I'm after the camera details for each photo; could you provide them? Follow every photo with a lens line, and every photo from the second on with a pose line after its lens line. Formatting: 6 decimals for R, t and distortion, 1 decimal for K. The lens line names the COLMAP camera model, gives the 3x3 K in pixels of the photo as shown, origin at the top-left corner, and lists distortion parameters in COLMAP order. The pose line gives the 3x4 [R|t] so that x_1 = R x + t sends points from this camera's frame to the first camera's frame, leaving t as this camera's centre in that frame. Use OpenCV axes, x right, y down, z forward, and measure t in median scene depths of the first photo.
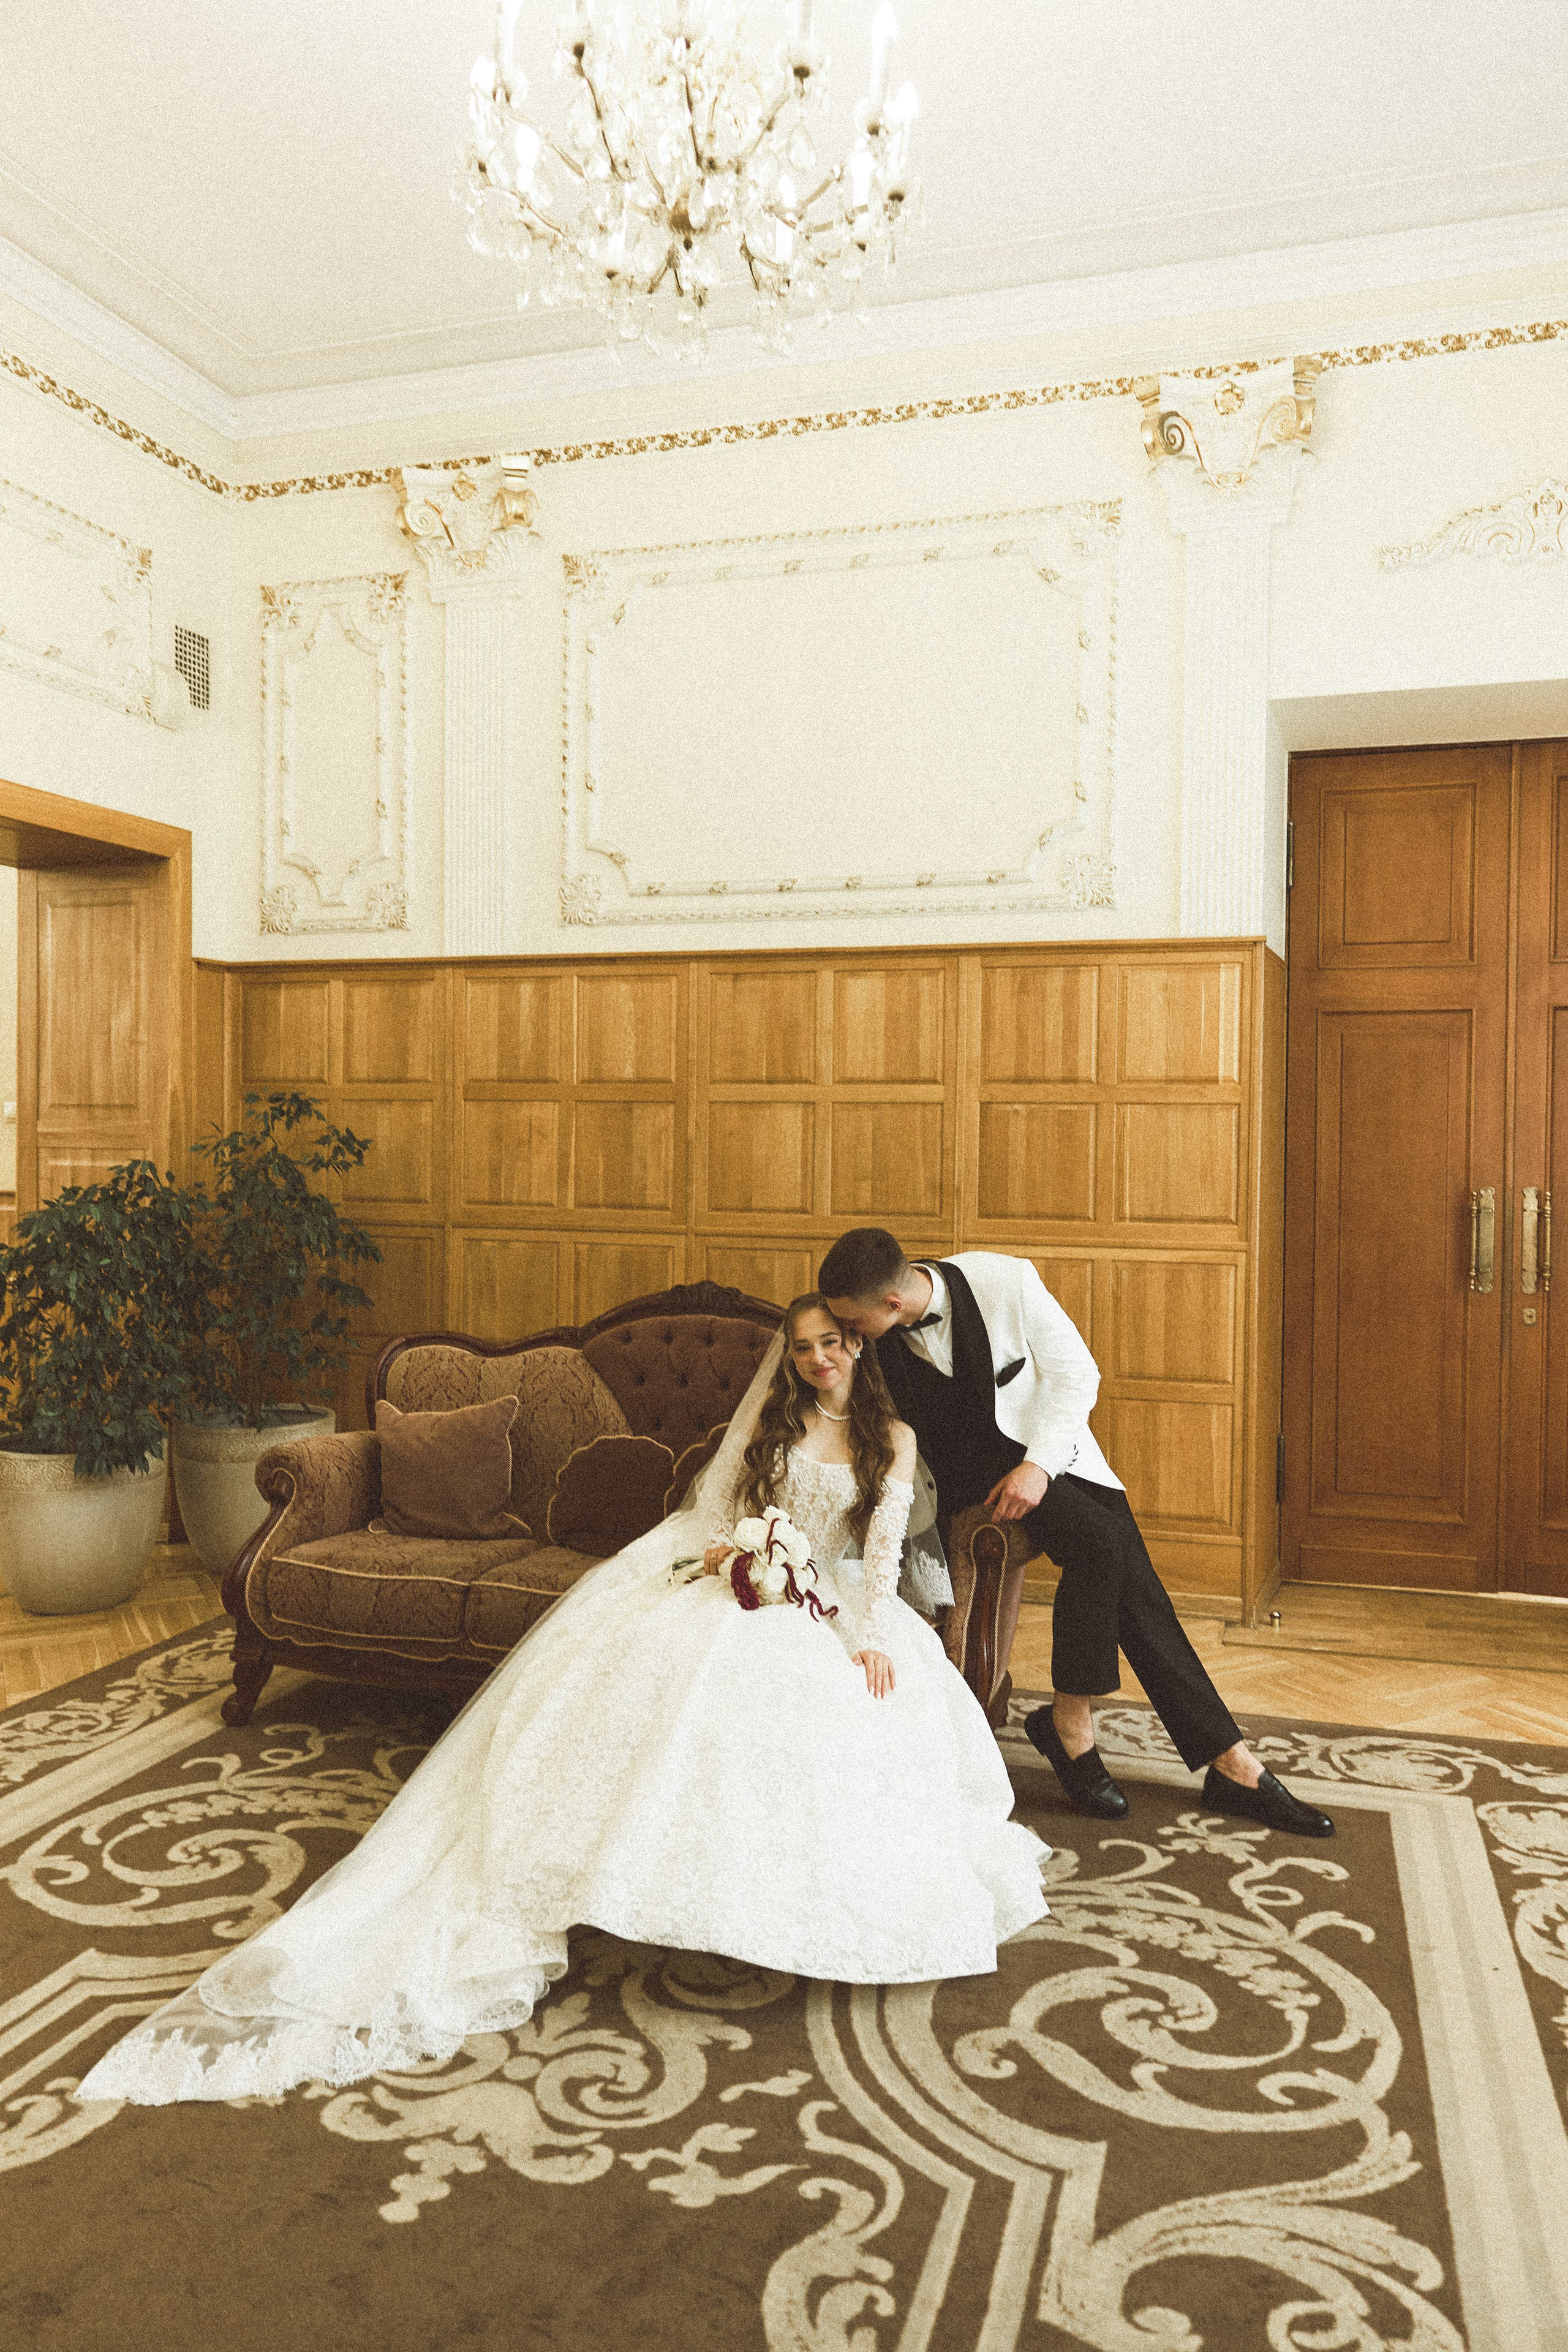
lens RADIAL K [[1645.1, 0, 776.5], [0, 1645.1, 1177.6], [0, 0, 1]] dist [0.002427, 0.002012]
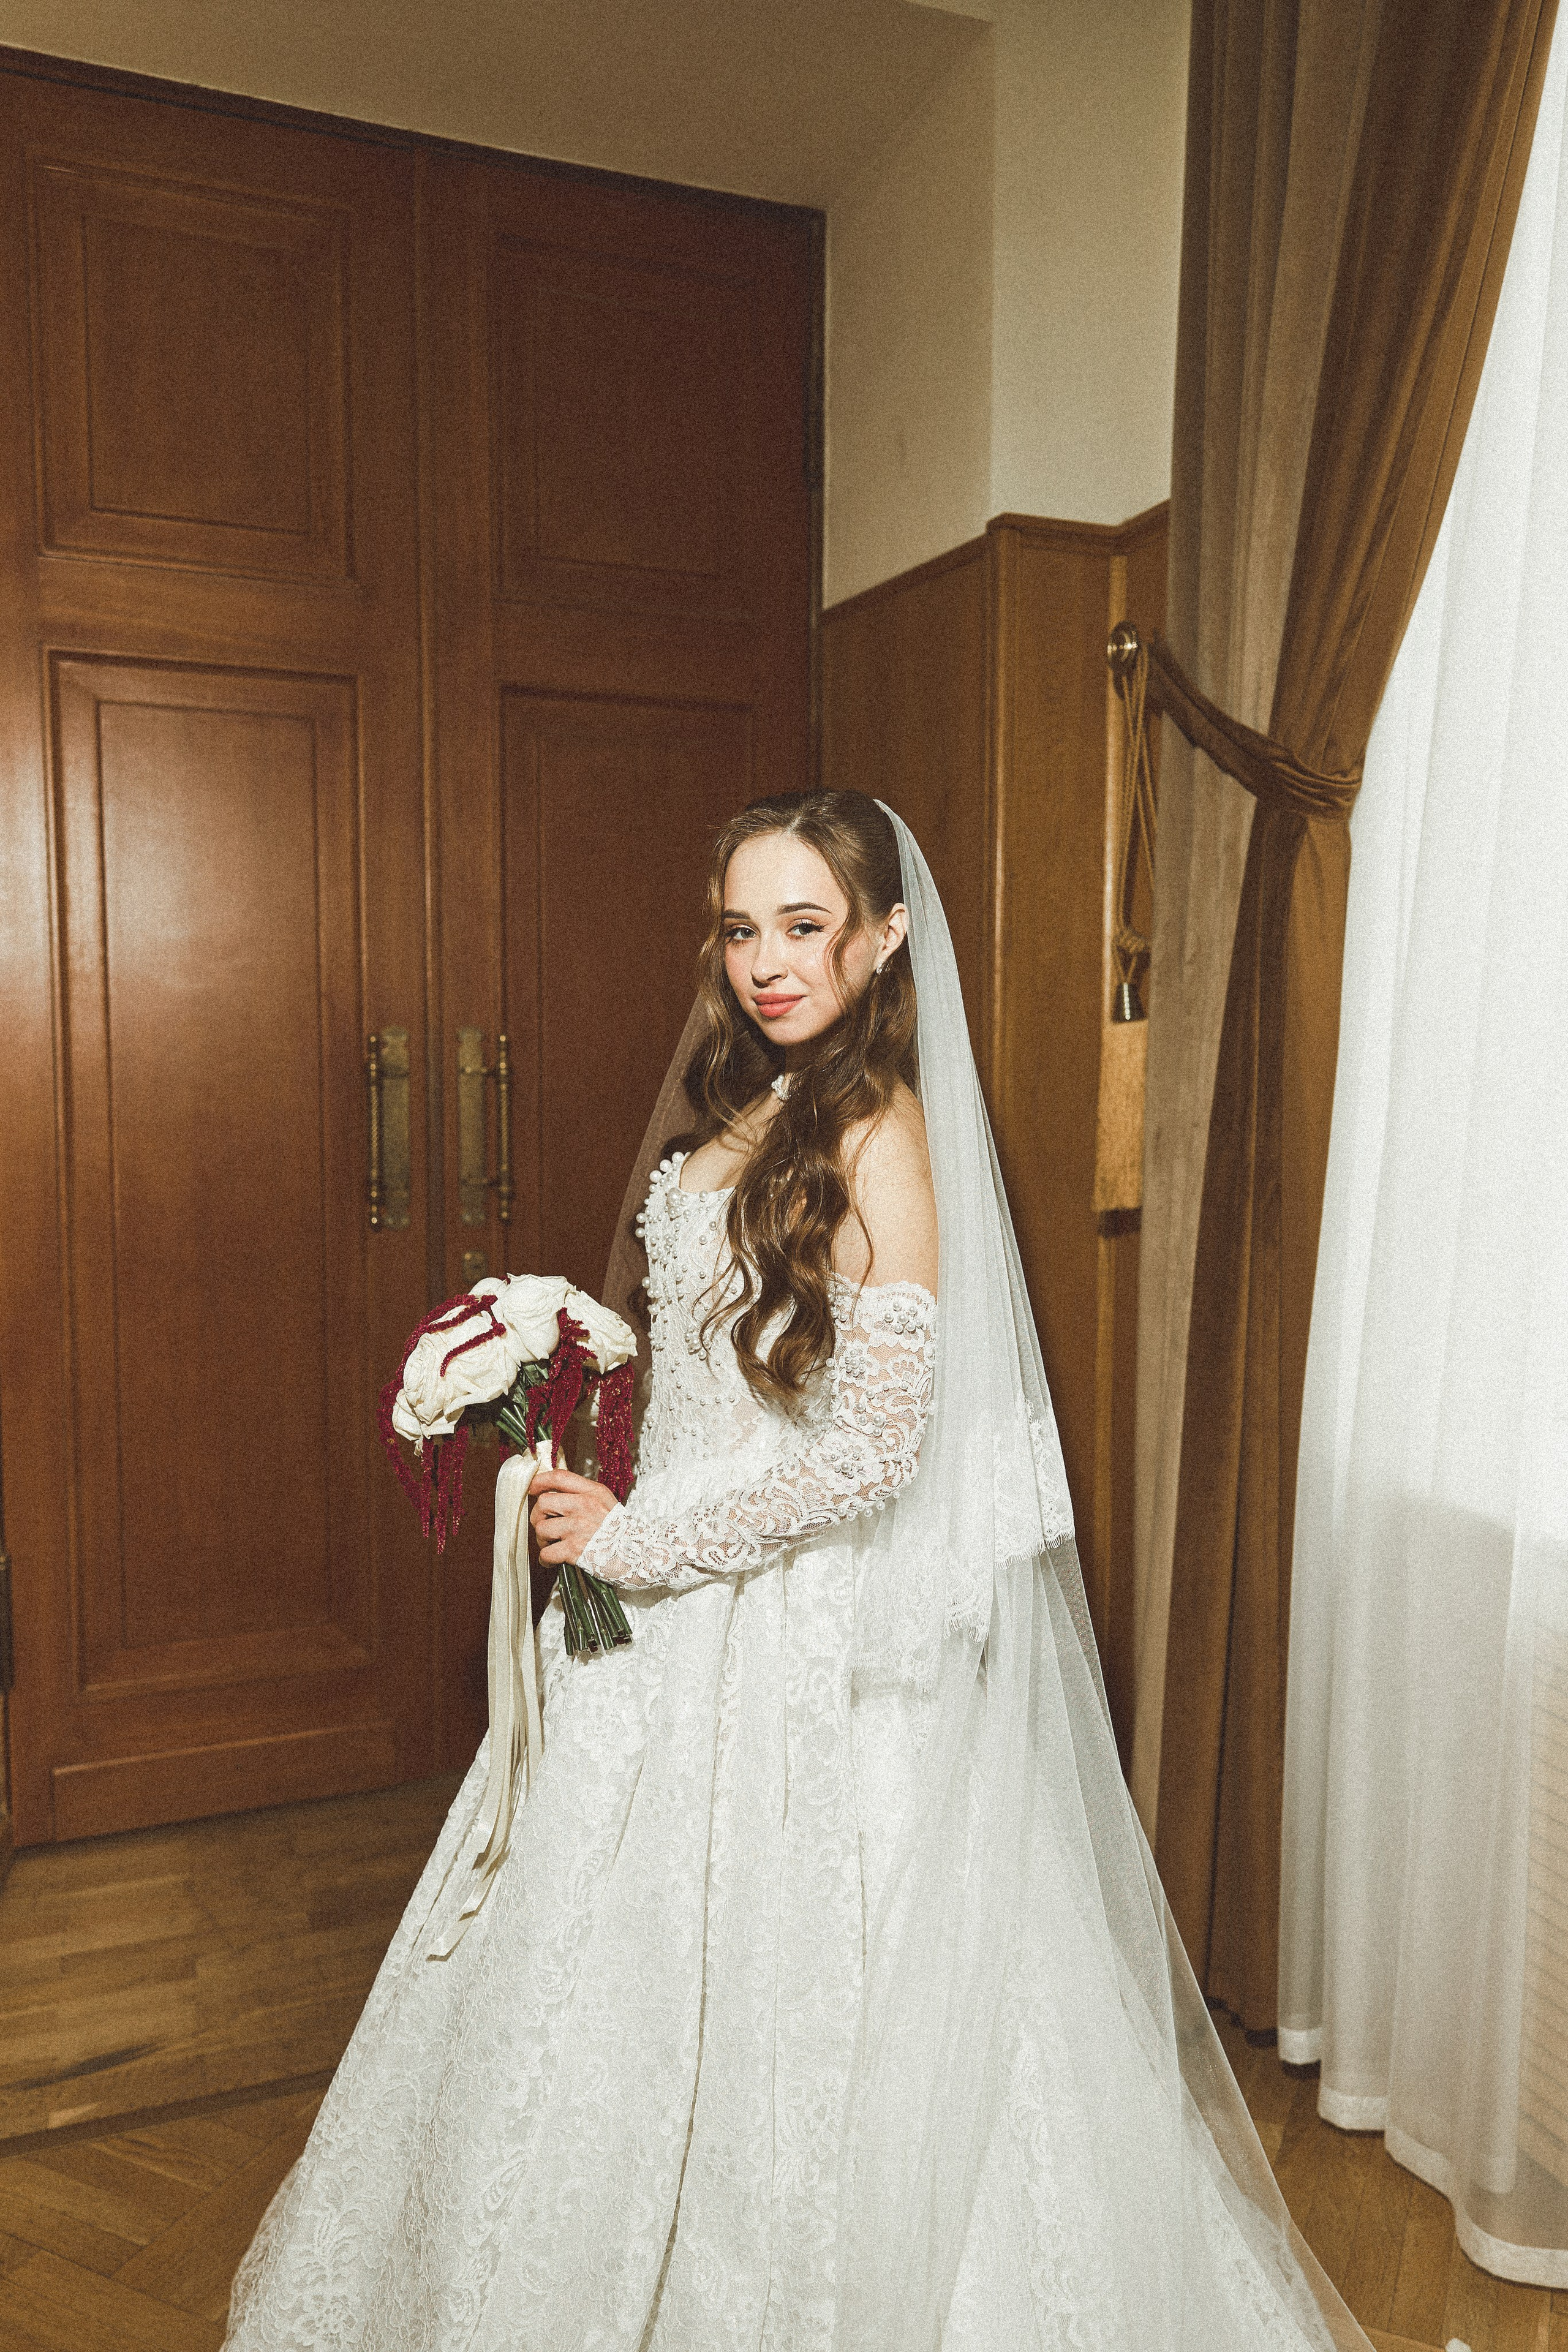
lens RADIAL K [[1639.1, 0, 793.1], [0, 1639.1, 1178.0], [0, 0, 1]] dist [0.000528, -0.000298]
pose [[0.782497, -0.053765, 0.620328, 0.228165], [0.012119, 0.997391, 0.071159, 0.021496], [-0.622536, -0.048163, 0.781108, 0.569606]]
